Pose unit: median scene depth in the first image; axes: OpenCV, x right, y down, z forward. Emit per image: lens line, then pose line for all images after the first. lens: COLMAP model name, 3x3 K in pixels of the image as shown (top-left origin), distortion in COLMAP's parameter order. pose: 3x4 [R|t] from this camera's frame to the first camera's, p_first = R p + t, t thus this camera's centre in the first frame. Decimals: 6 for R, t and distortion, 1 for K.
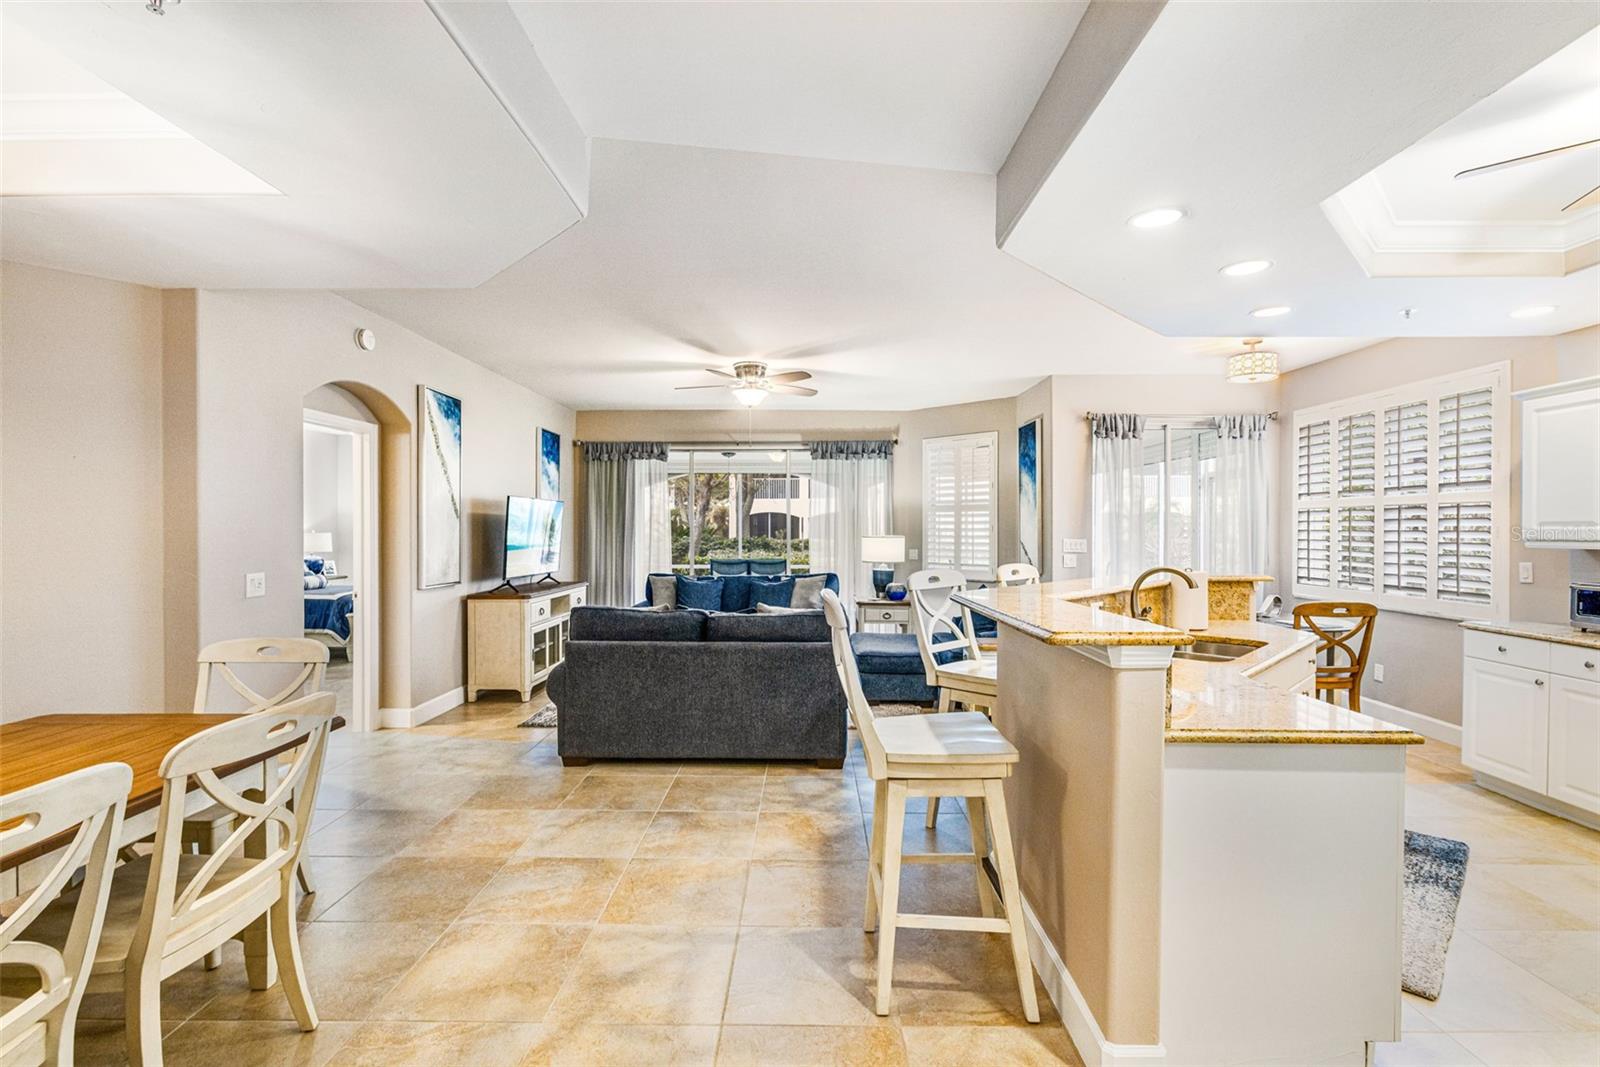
lens RADIAL K [[705.3, 0, 807.1], [0, 705.3, 532.7], [0, 0, 1]] dist [-0.000337, 0.000560]
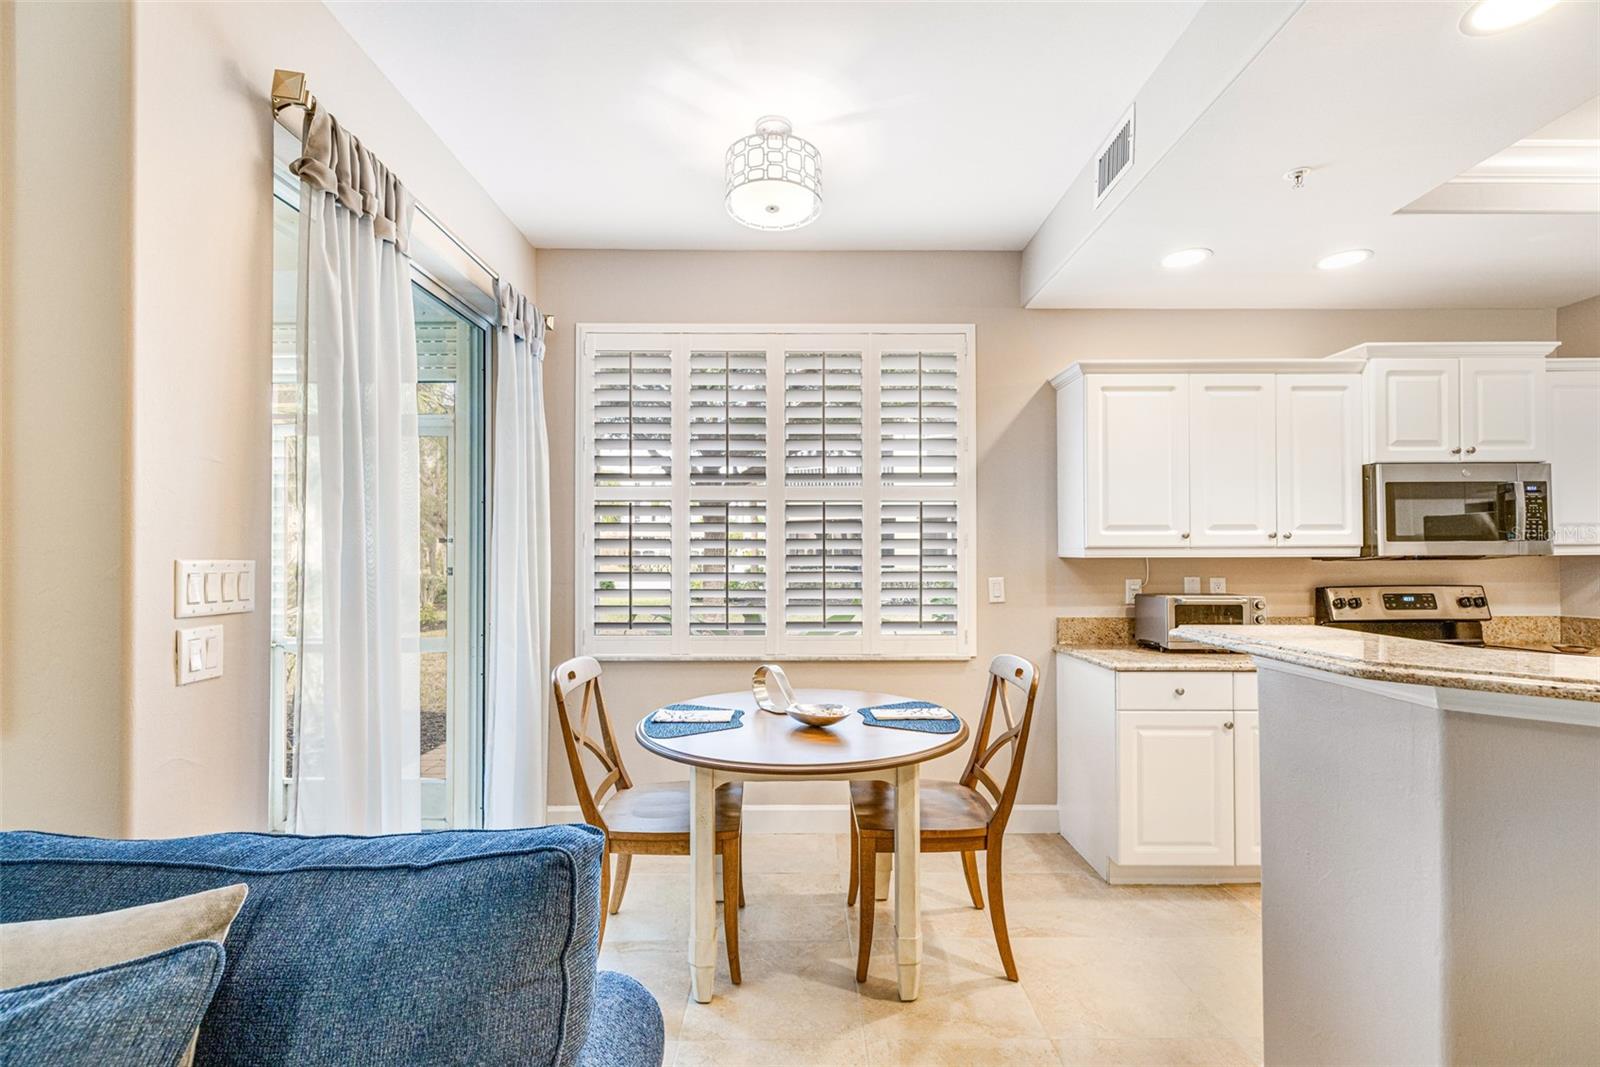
lens RADIAL K [[705.3, 0, 800.3], [0, 705.3, 548.0], [0, 0, 1]] dist [-0.000337, 0.000560]
pose [[-0.010542, 0.008562, 0.999908, 0.161883], [0.009194, 0.999922, -0.008465, 0.010030], [-0.999902, 0.009104, -0.010620, 0.962873]]
